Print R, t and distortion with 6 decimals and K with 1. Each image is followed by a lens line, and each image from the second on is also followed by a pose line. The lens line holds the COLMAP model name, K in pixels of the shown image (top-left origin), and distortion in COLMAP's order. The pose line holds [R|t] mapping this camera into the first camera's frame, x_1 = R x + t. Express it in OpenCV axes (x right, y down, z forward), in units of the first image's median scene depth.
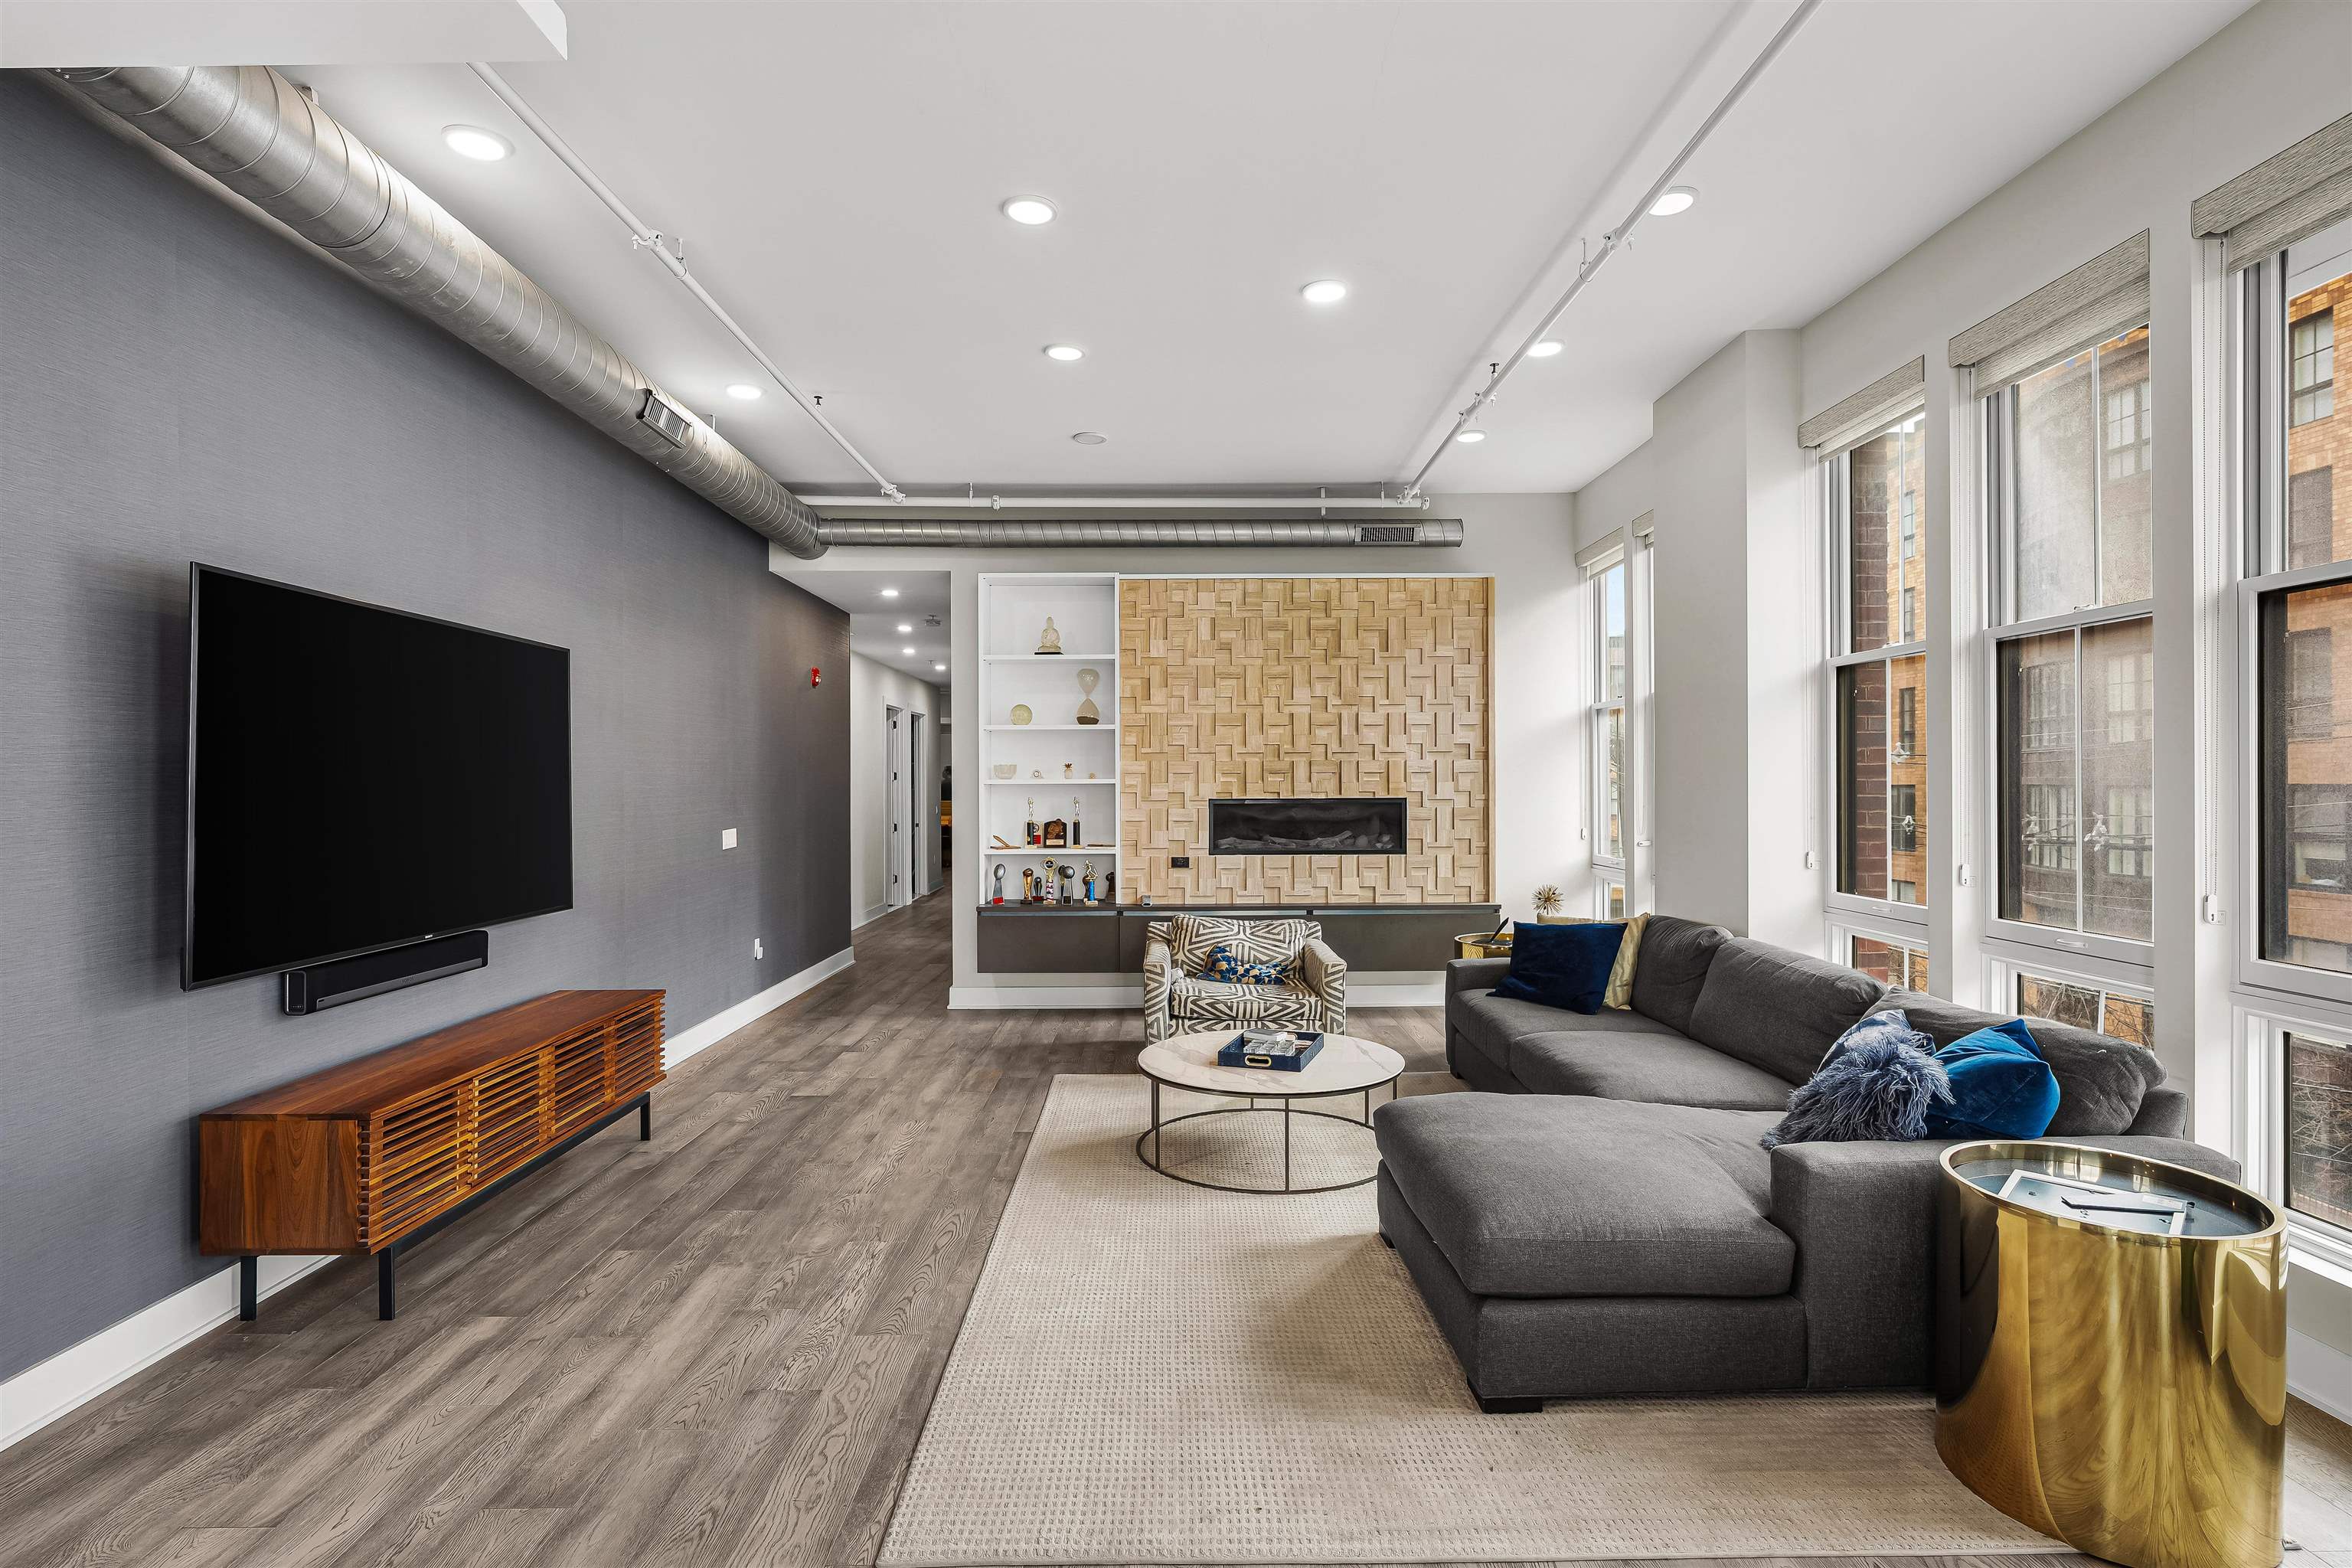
lens RADIAL K [[1130.2, 0, 1163.8], [0, 1130.2, 784.9], [0, 0, 1]] dist [-0.003267, 0.001601]
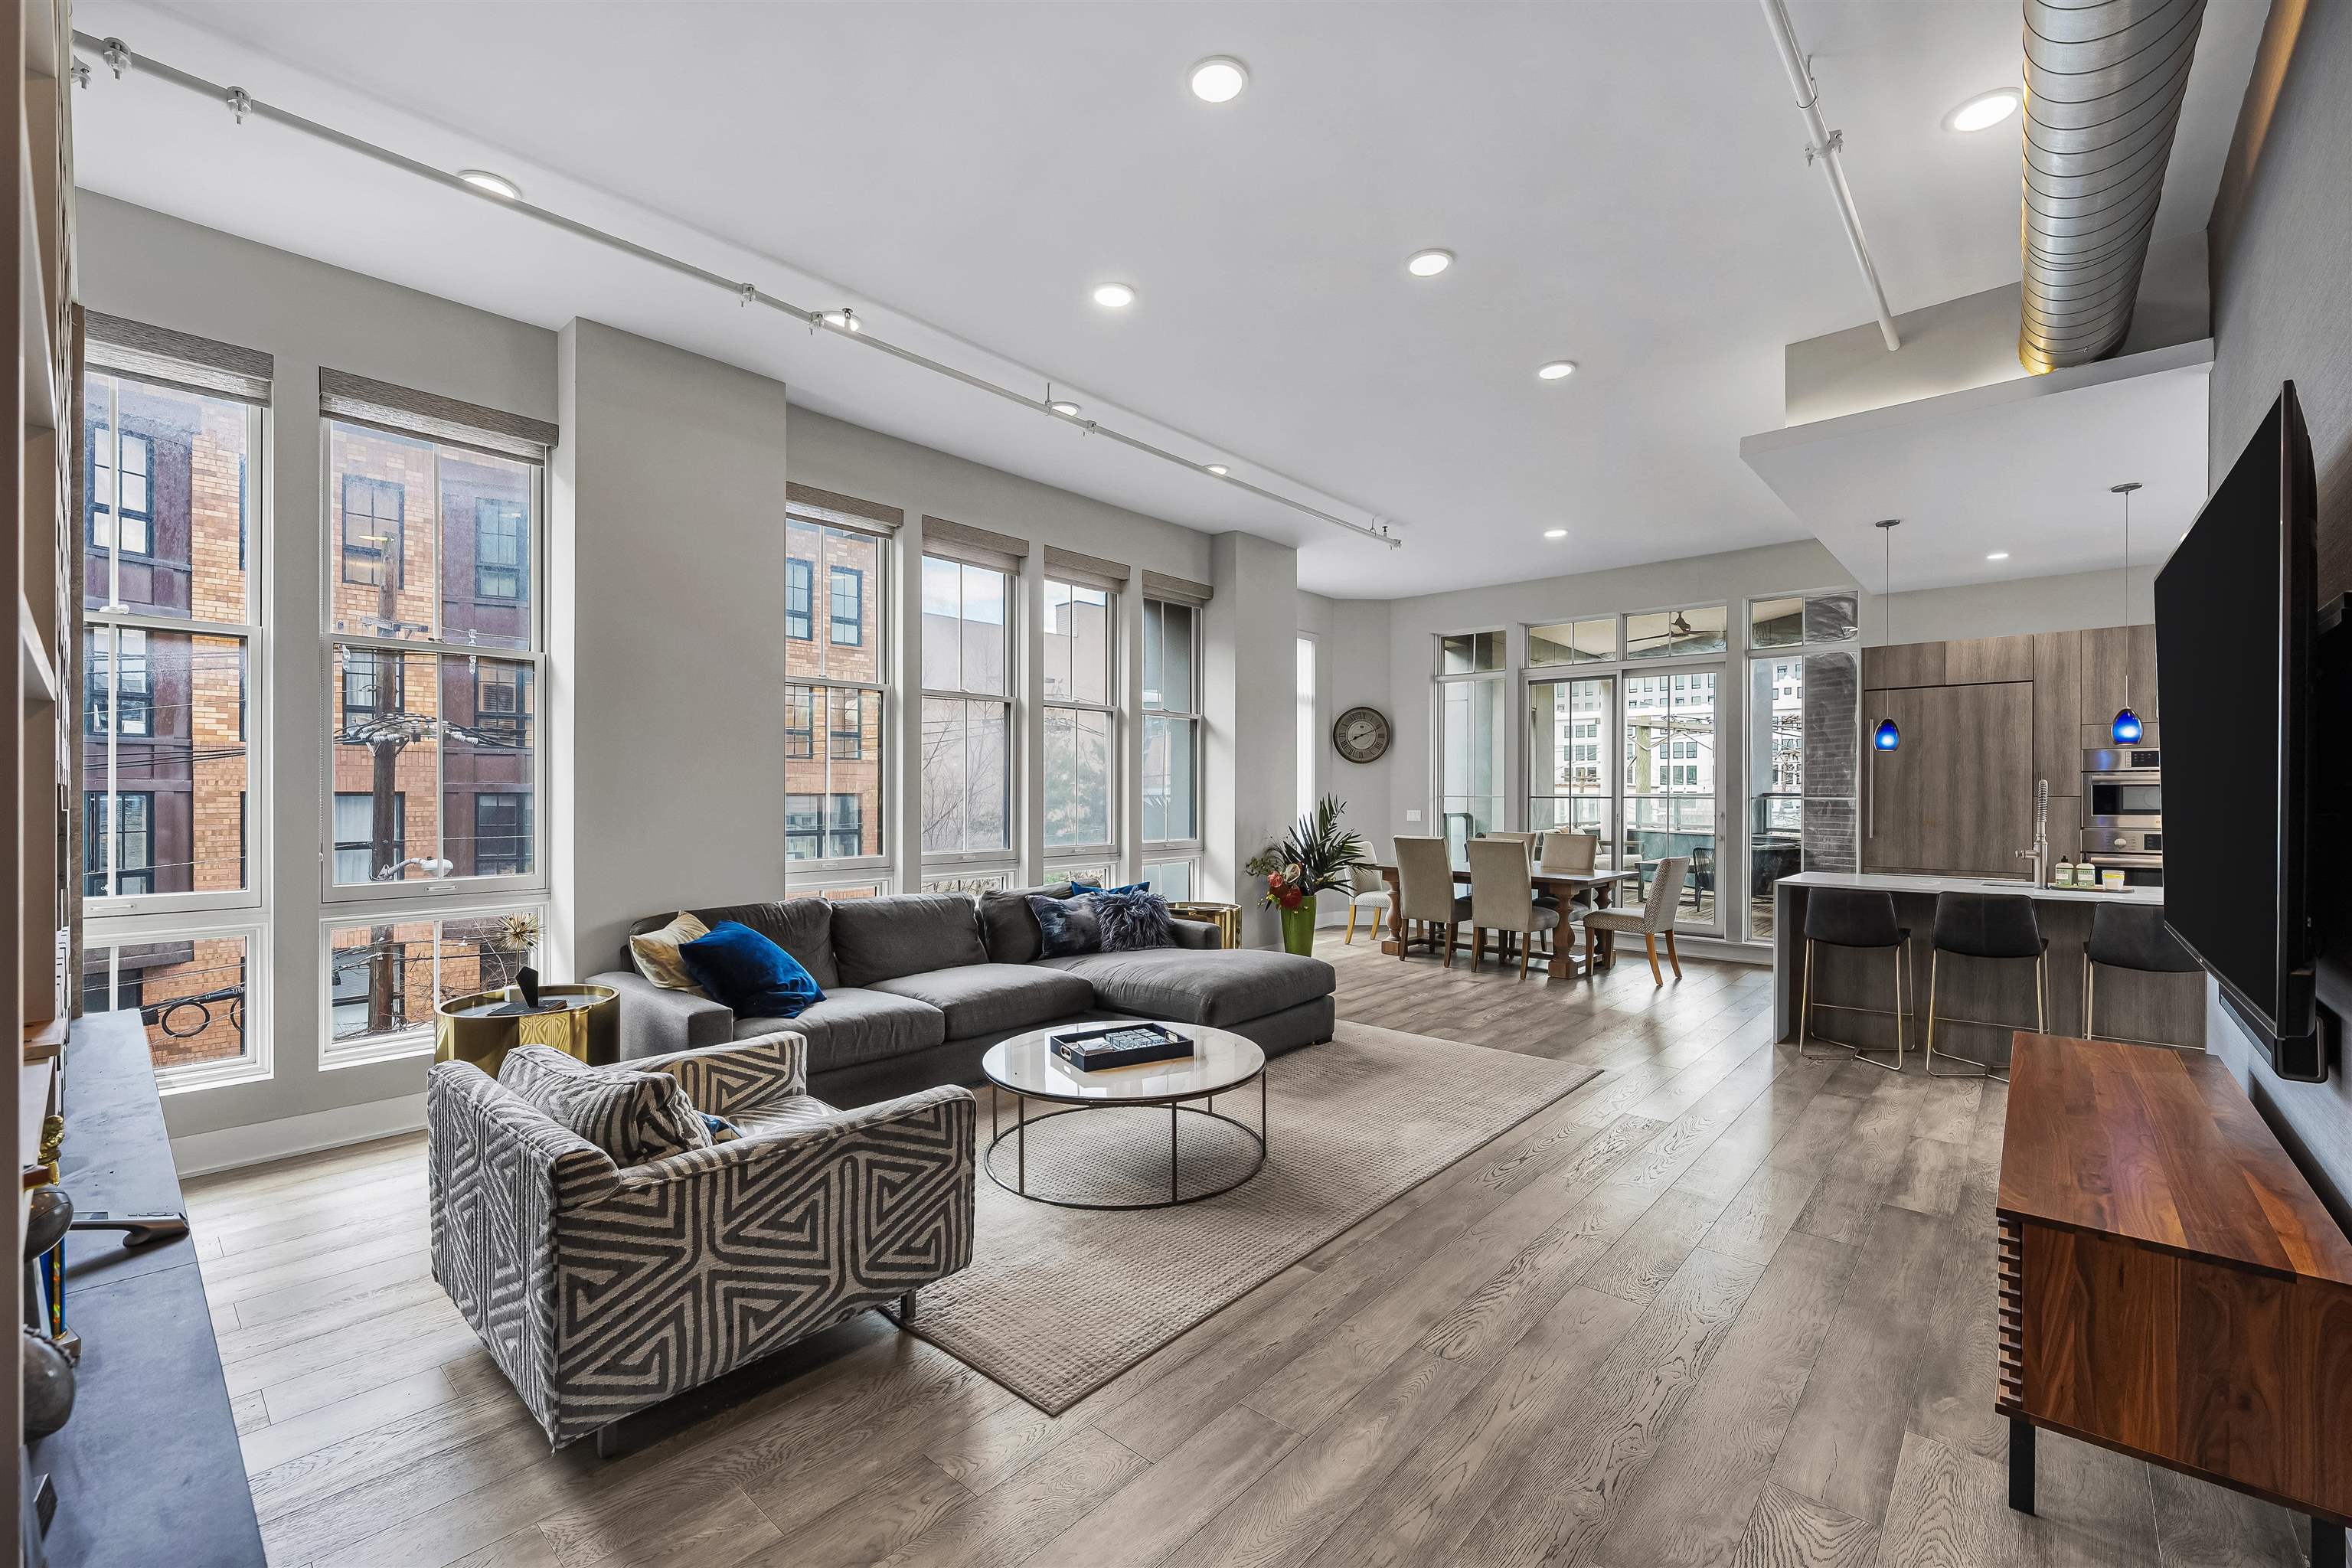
lens RADIAL K [[989.6, 0, 1168.4], [0, 989.6, 791.4], [0, 0, 1]] dist [0.004138, 0.000335]
pose [[-0.744439, 0.005000, 0.667672, -0.753561], [0.001875, 0.999984, -0.005399, 0.036615], [-0.667688, -0.002767, -0.744436, 2.450751]]
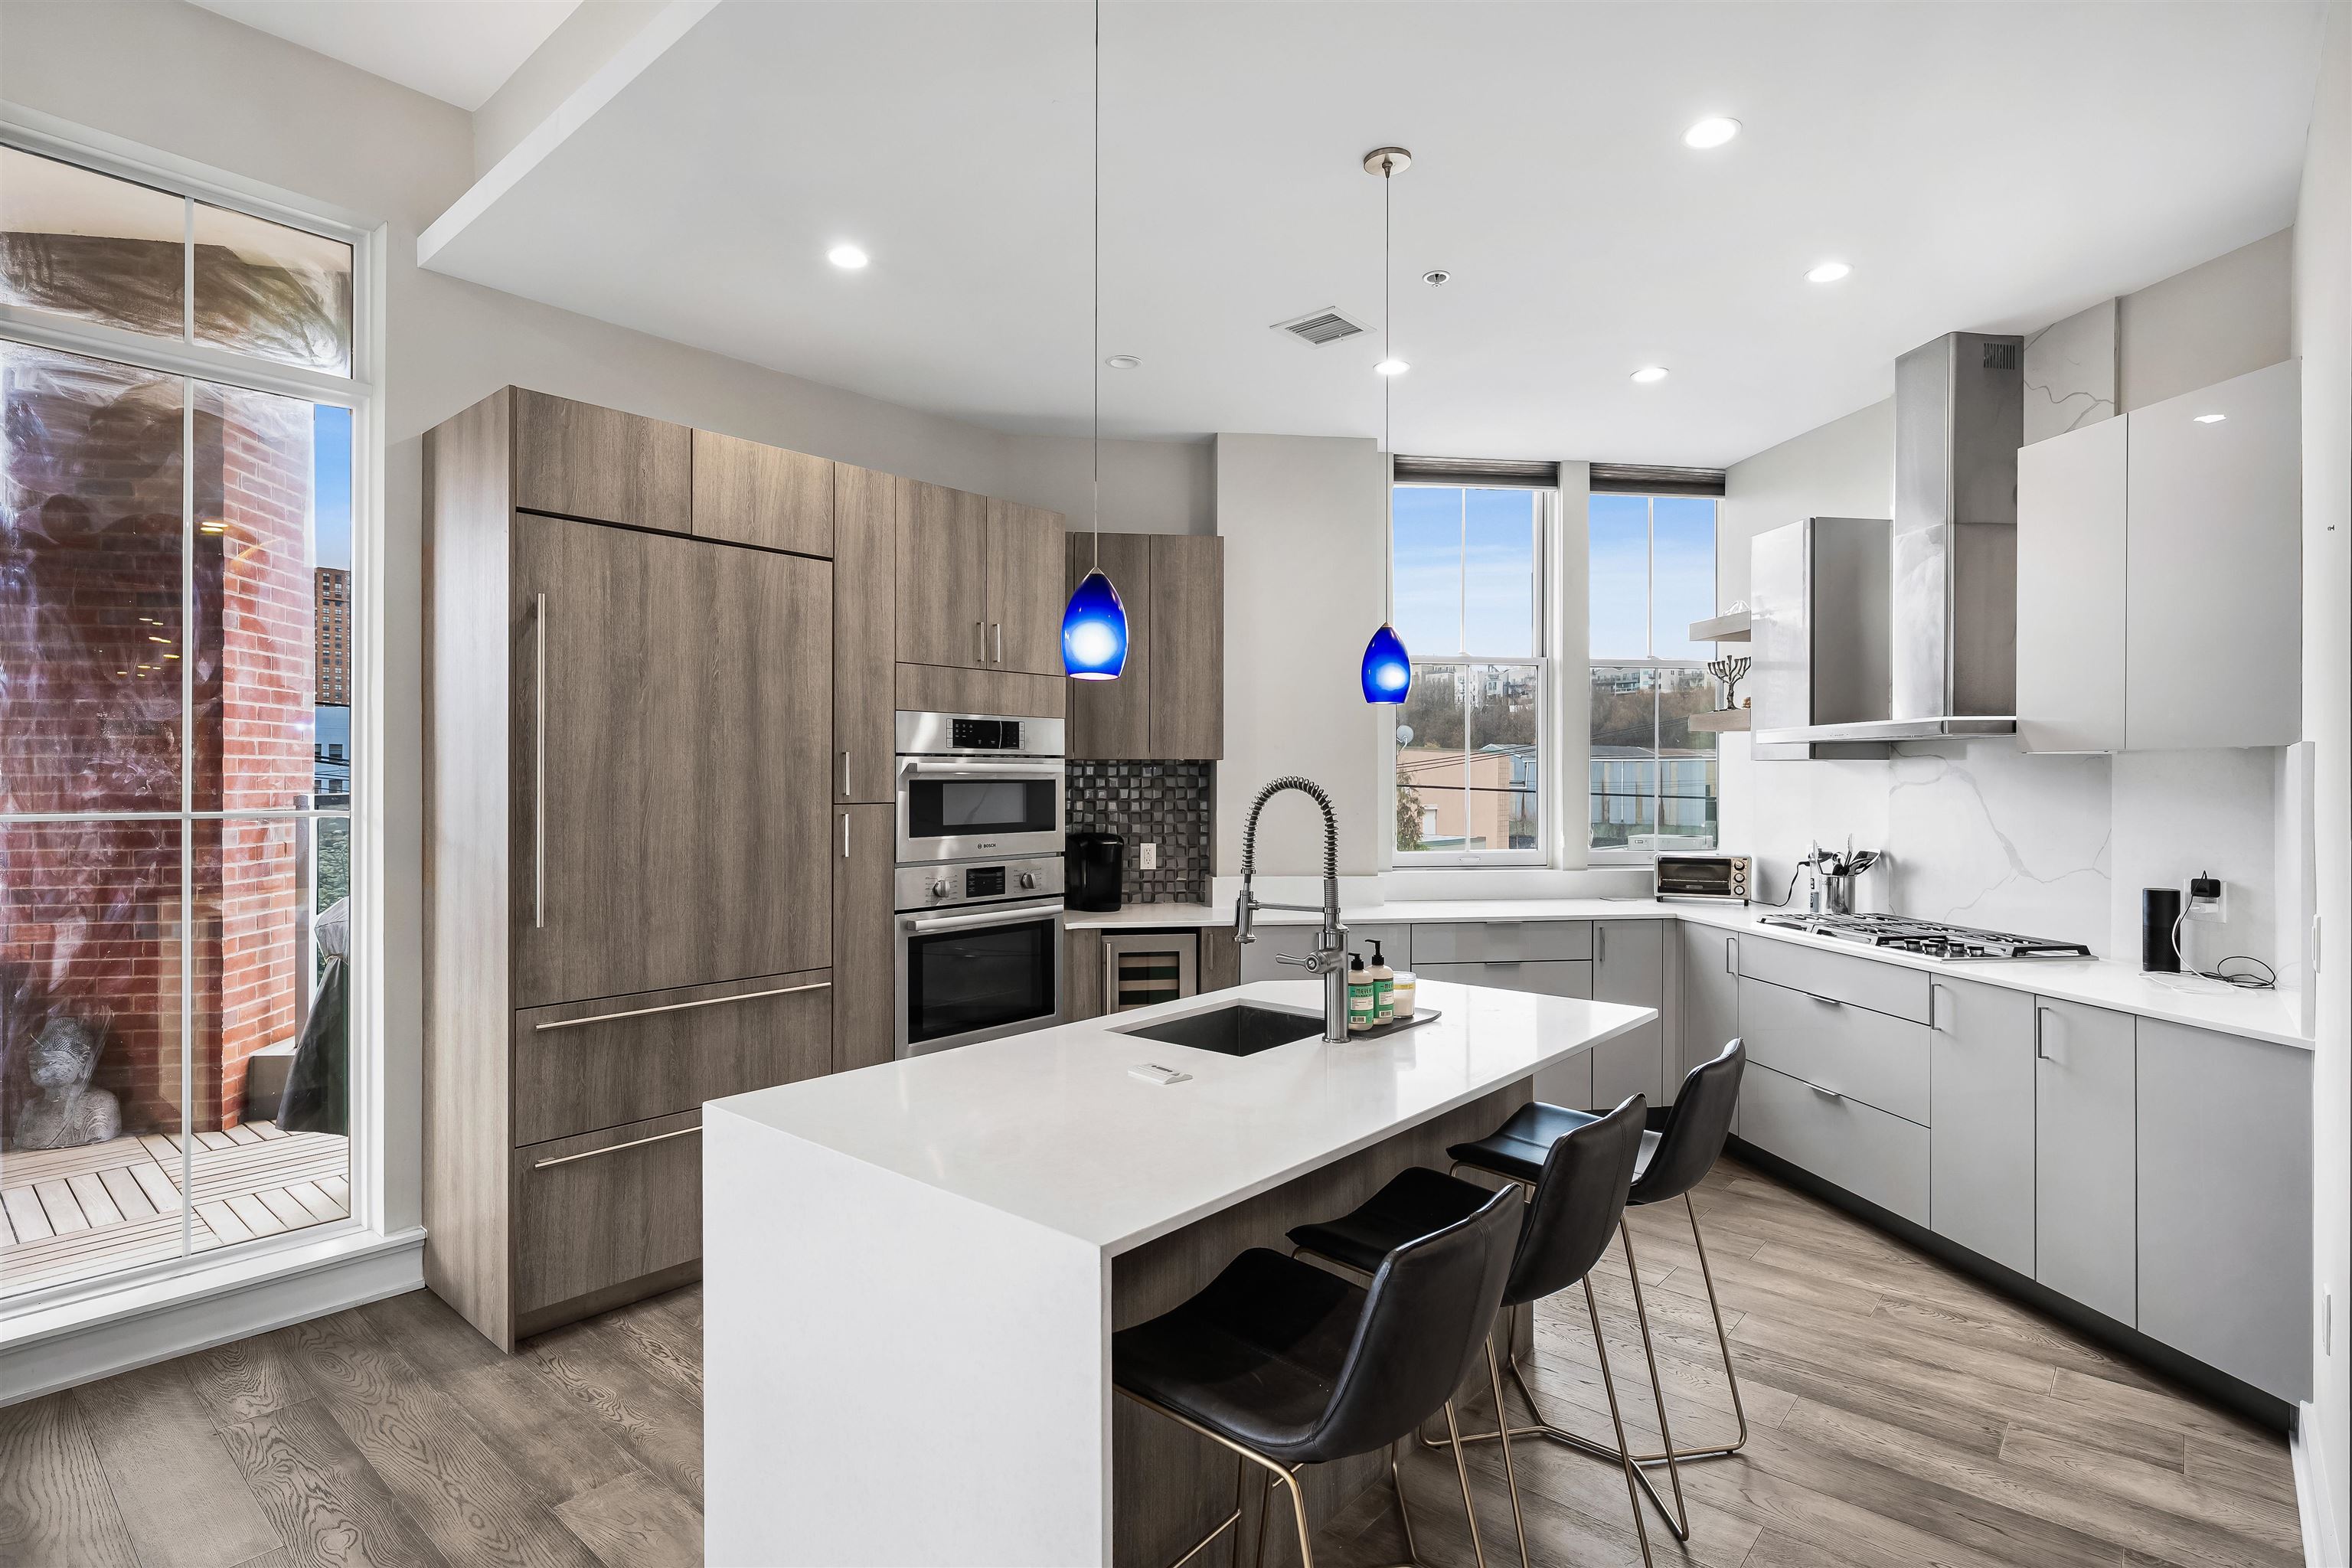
lens RADIAL K [[1171.3, 0, 1184.5], [0, 1171.3, 783.4], [0, 0, 1]] dist [0.000168, 0.000744]
pose [[-0.653356, 0.006435, -0.757024, -0.028726], [0.001317, 0.999972, 0.007364, 0.009371], [0.757050, 0.003815, -0.653346, 0.638959]]
